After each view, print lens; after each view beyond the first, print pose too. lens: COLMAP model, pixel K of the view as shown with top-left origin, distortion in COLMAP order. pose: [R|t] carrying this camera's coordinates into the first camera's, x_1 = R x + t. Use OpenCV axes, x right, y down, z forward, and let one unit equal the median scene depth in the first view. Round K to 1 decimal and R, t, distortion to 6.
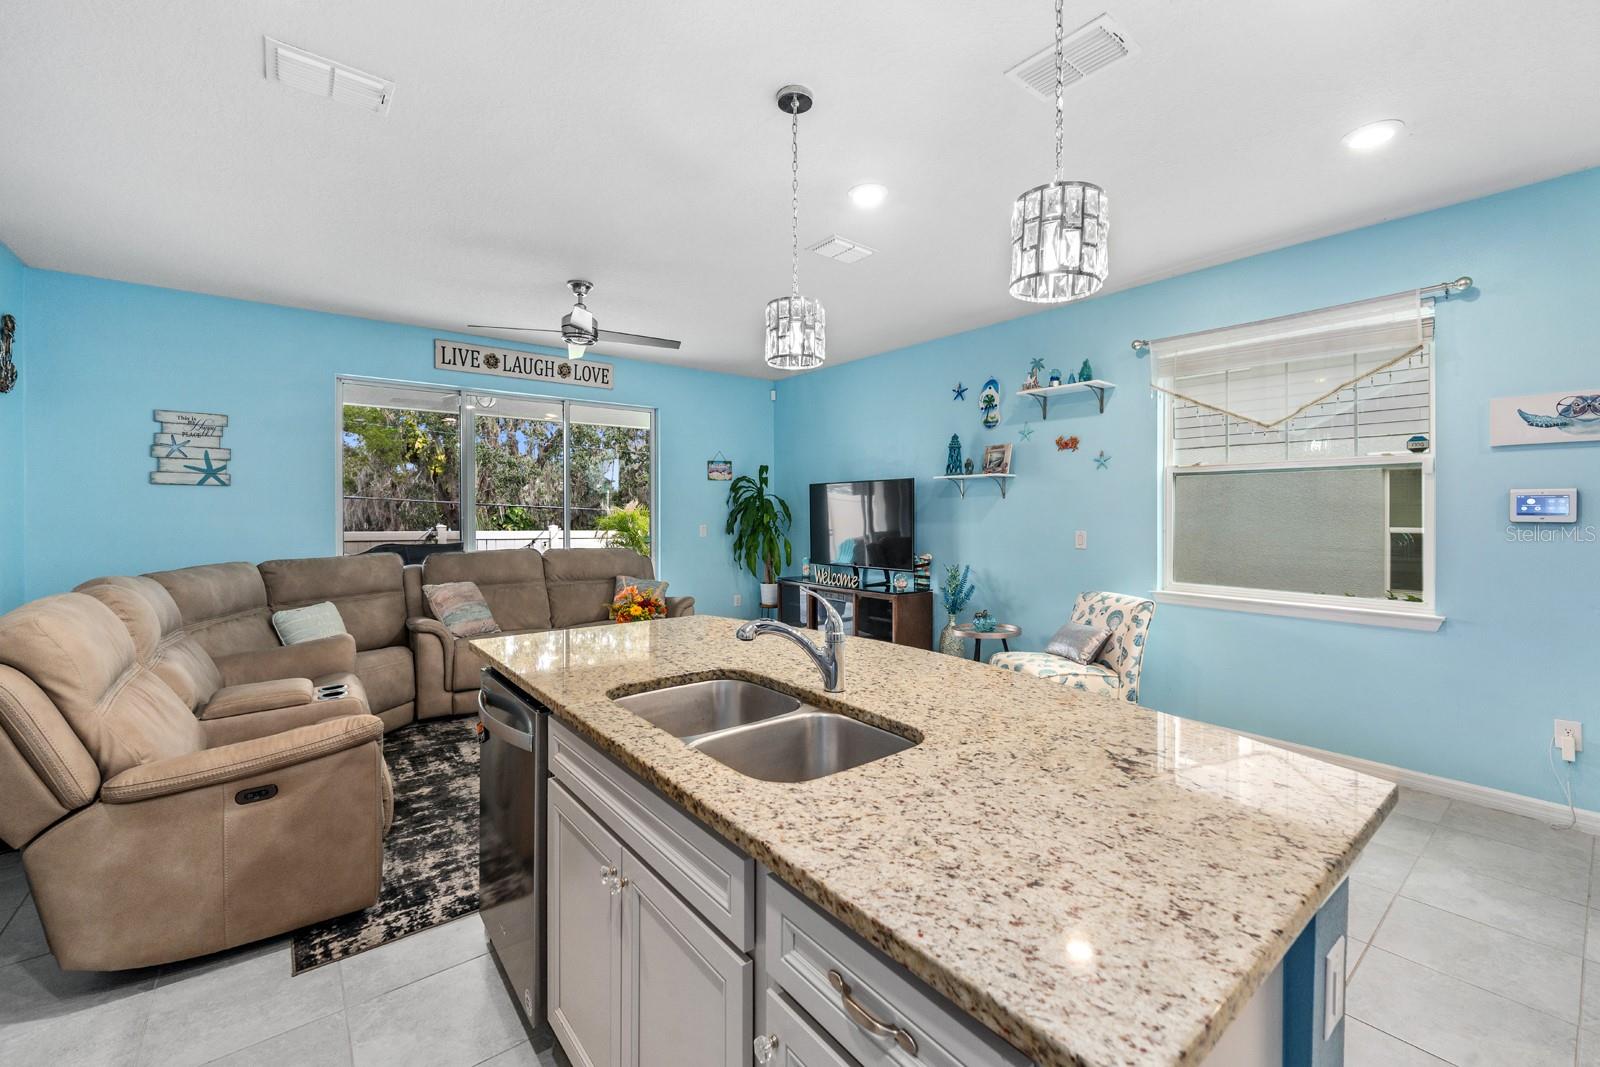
lens RADIAL K [[650.2, 0, 782.2], [0, 650.2, 528.4], [0, 0, 1]] dist [0.004775, -0.001587]
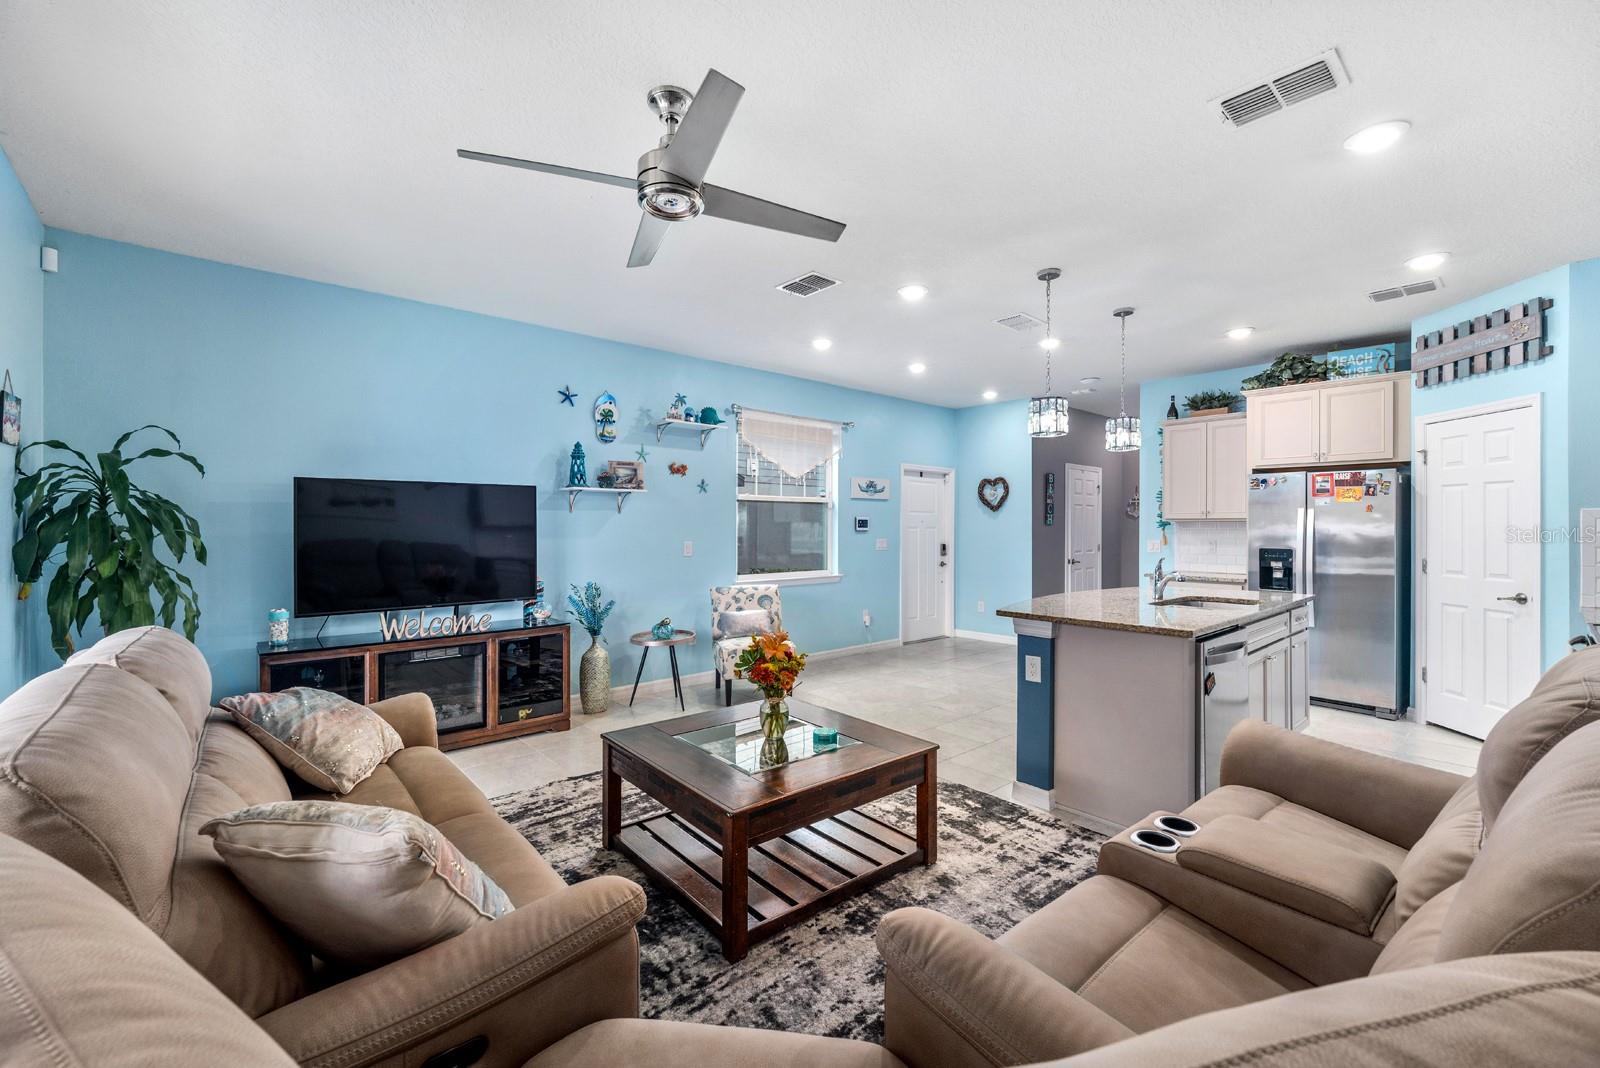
lens RADIAL K [[650.2, 0, 828.0], [0, 650.2, 527.2], [0, 0, 1]] dist [0.004775, -0.001587]
pose [[-0.072799, -0.003365, 0.997341, -0.832778], [0.029424, 0.999552, 0.005521, -0.024792], [-0.996912, 0.029748, -0.072668, 0.884857]]
